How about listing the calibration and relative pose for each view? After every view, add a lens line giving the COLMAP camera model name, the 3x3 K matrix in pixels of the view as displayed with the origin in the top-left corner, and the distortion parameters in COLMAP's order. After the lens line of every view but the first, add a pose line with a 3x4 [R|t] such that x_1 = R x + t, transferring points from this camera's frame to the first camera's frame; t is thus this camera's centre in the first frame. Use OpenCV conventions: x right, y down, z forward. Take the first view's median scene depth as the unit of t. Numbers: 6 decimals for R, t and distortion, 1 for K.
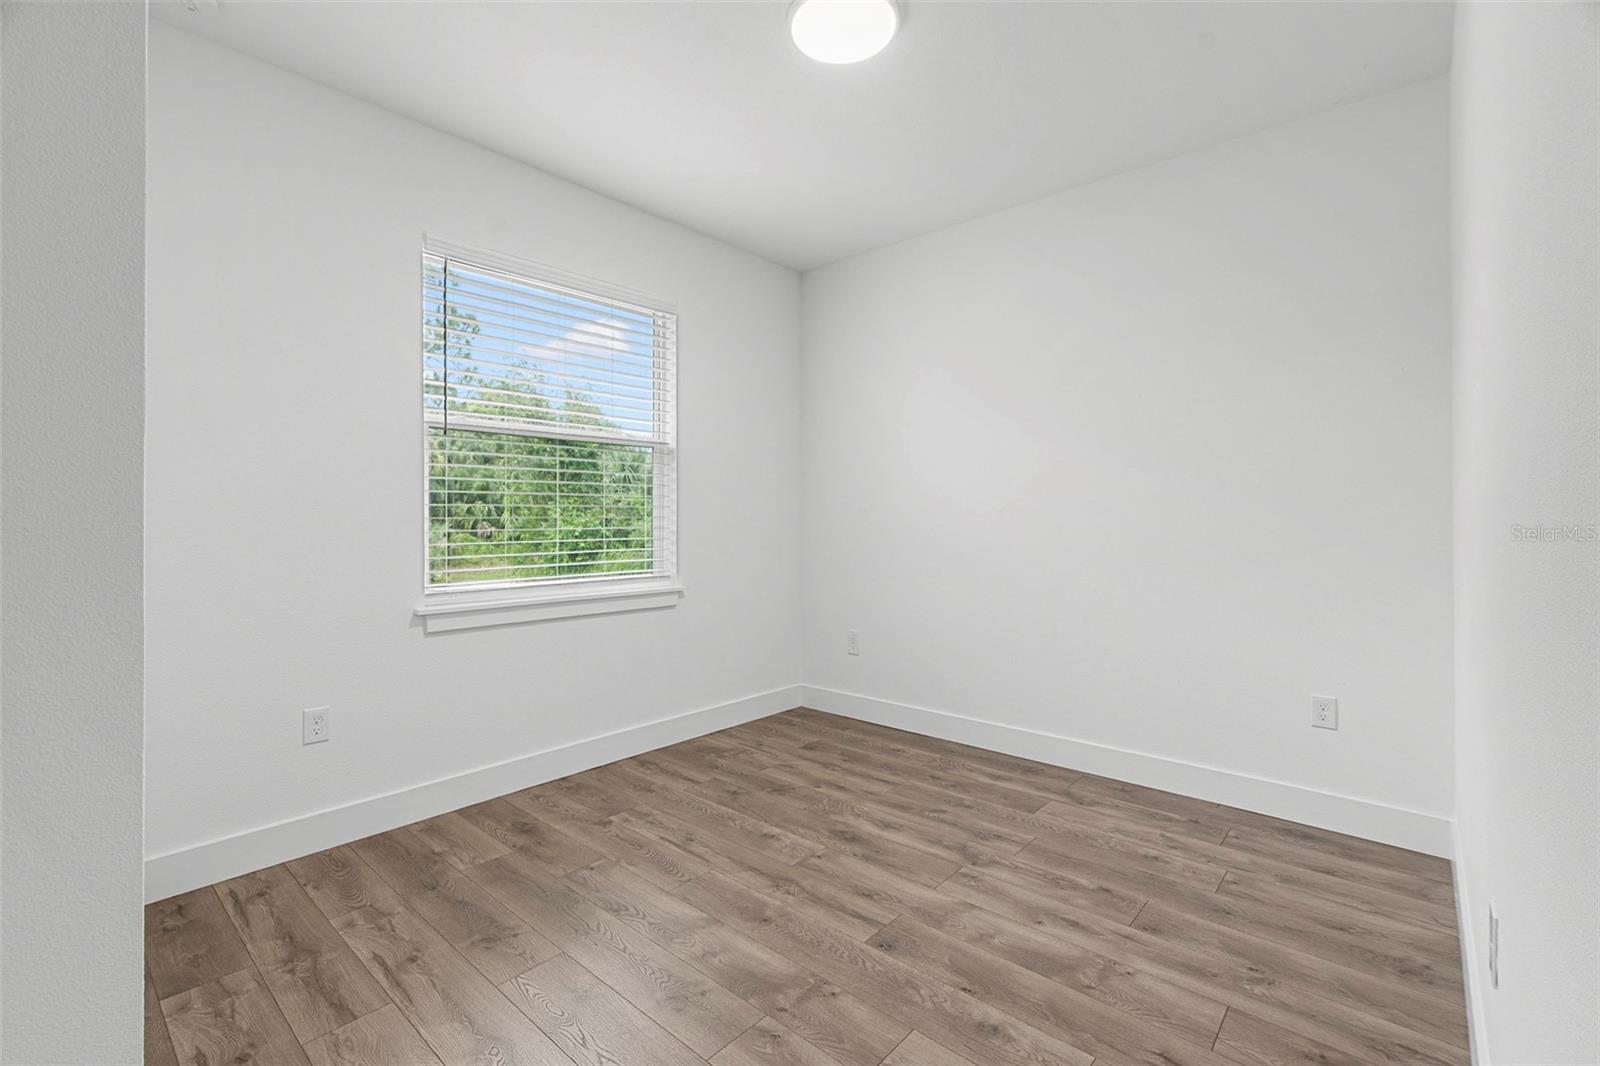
lens RADIAL K [[695.3, 0, 801.1], [0, 695.3, 521.3], [0, 0, 1]] dist [0.000905, 0.000521]
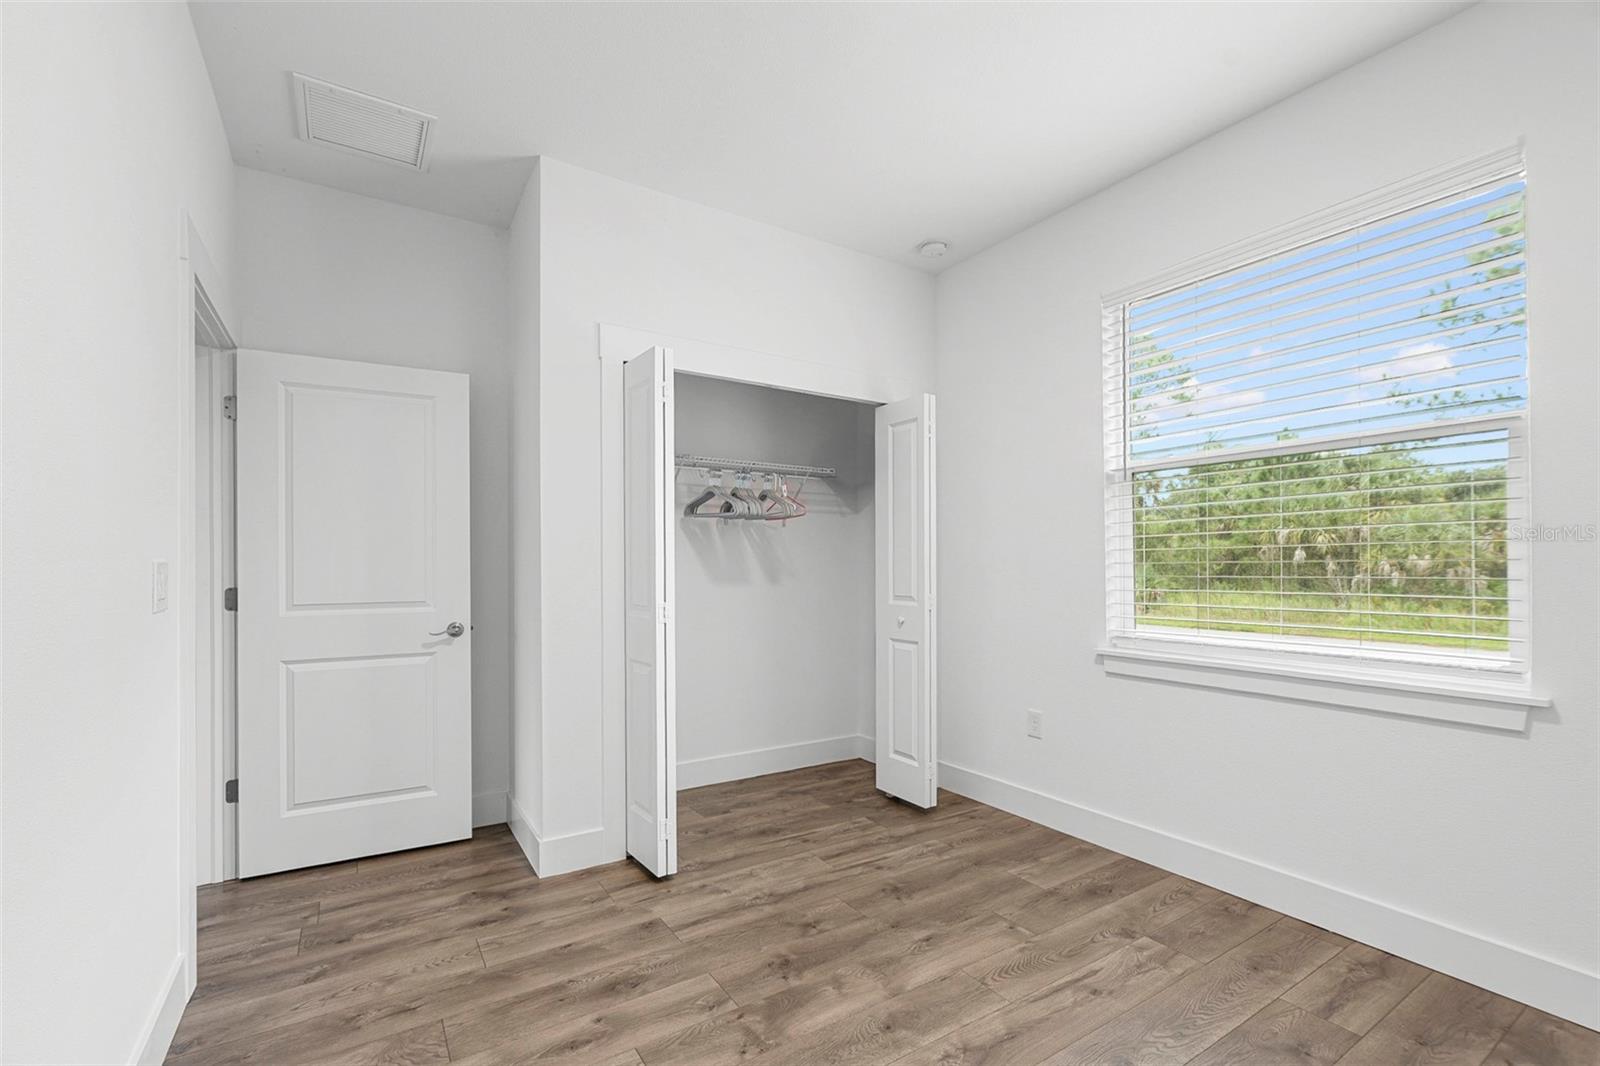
lens RADIAL K [[698.8, 0, 804.6], [0, 698.8, 574.1], [0, 0, 1]] dist [0.001791, 0.000544]
pose [[-0.261095, 0.011714, -0.965242, 0.663158], [-0.000100, 0.999926, 0.012162, -0.000996], [0.965313, 0.003272, -0.261075, 0.922369]]
